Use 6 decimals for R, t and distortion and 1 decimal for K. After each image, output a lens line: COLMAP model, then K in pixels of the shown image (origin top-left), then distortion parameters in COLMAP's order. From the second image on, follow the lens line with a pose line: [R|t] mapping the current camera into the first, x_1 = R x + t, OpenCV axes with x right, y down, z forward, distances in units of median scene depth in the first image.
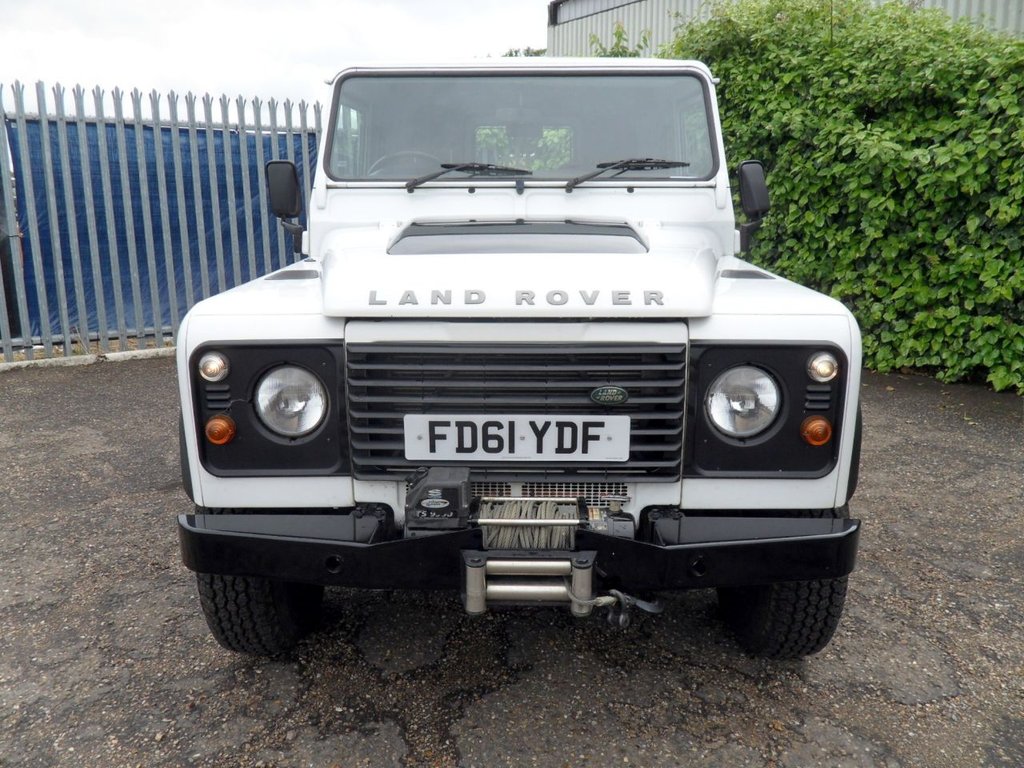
lens RADIAL K [[831.5, 0, 506.1], [0, 831.5, 383.4], [0, 0, 1]] dist [0.009790, -0.061409]
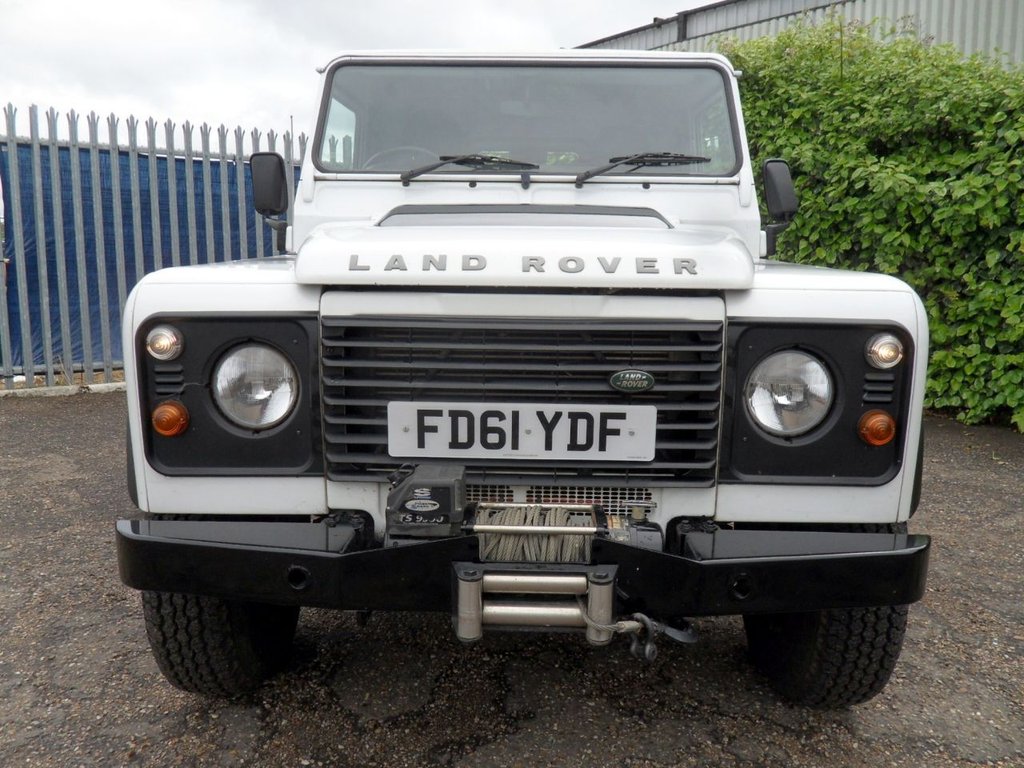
lens RADIAL K [[831.5, 0, 506.5], [0, 831.5, 383.1], [0, 0, 1]] dist [0.009790, -0.061409]
pose [[0.999912, 0.013204, 0.001392, -0.003453], [-0.013083, 0.997728, -0.066087, 0.061842], [-0.002262, 0.066063, 0.997813, 0.134563]]
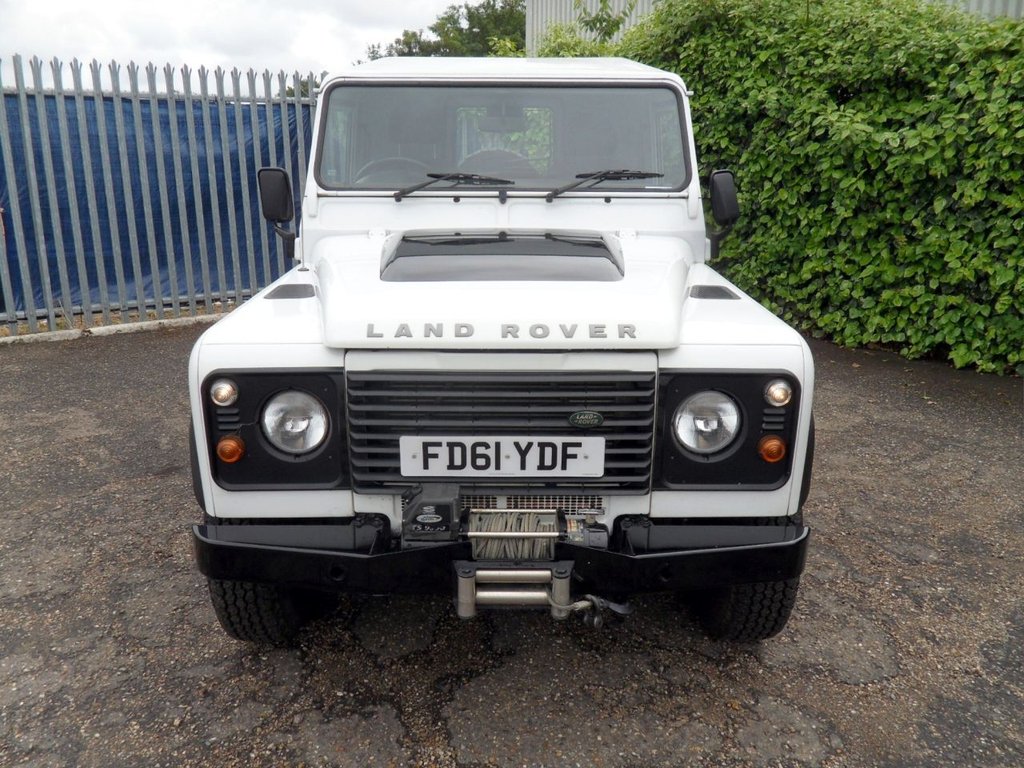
lens RADIAL K [[831.5, 0, 505.7], [0, 831.5, 384.4], [0, 0, 1]] dist [0.009790, -0.061409]
pose [[0.999668, -0.001767, 0.025693, -0.009185], [0.000312, 0.998401, 0.056520, -0.078571], [-0.025752, -0.056493, 0.998071, -0.080885]]
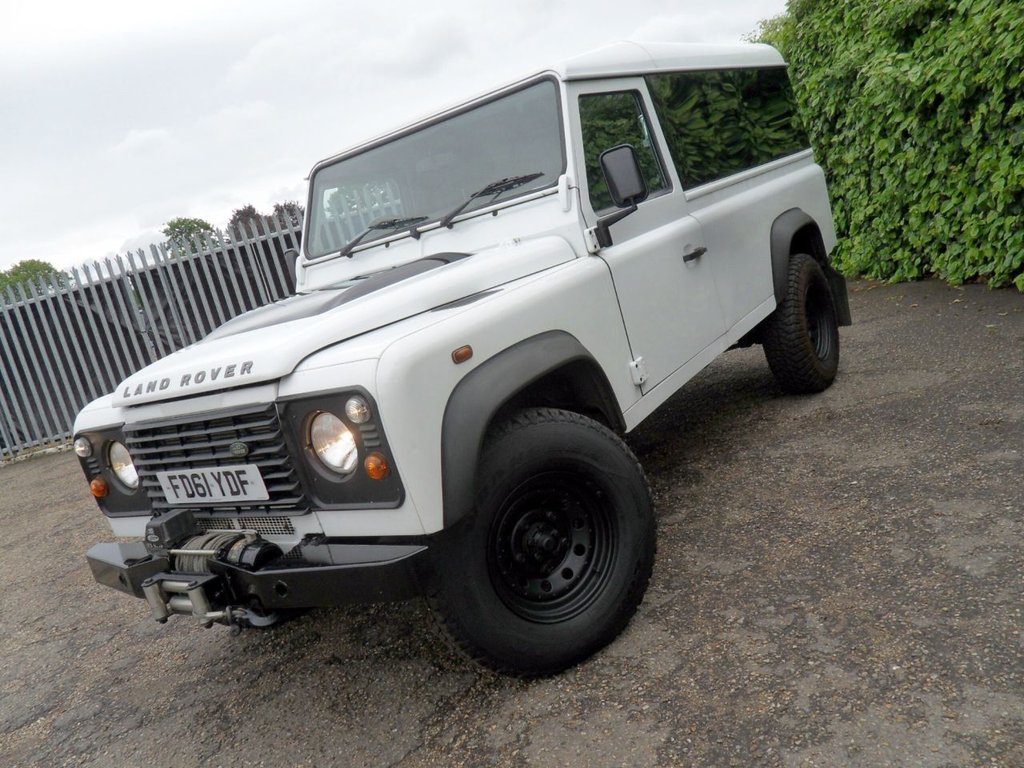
lens RADIAL K [[831.5, 0, 502.2], [0, 831.5, 387.5], [0, 0, 1]] dist [0.009790, -0.061409]
pose [[0.805988, -0.111586, -0.581320, 0.979235], [0.135955, 0.990714, -0.001671, -0.017898], [0.576108, -0.077686, 0.813673, 0.187852]]
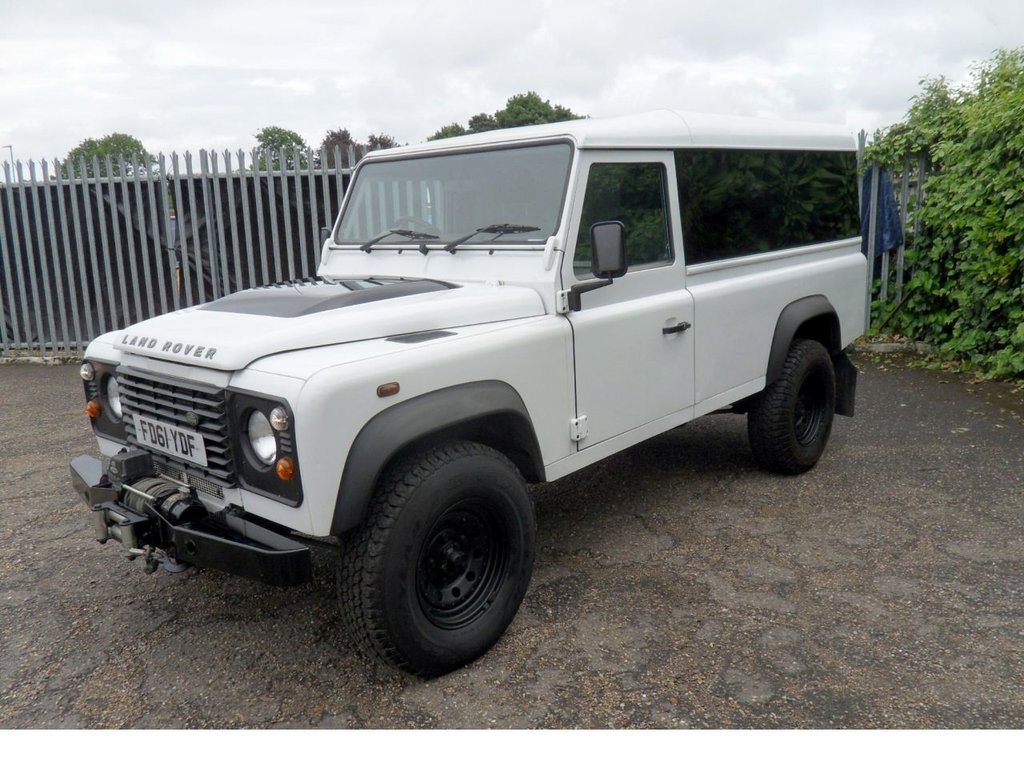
lens RADIAL K [[831.5, 0, 505.9], [0, 831.5, 389.2], [0, 0, 1]] dist [0.009790, -0.061409]
pose [[0.750791, 0.112085, -0.650961, 1.220198], [-0.110657, 0.992913, 0.043335, -0.131818], [0.651205, 0.039498, 0.757873, 0.220159]]
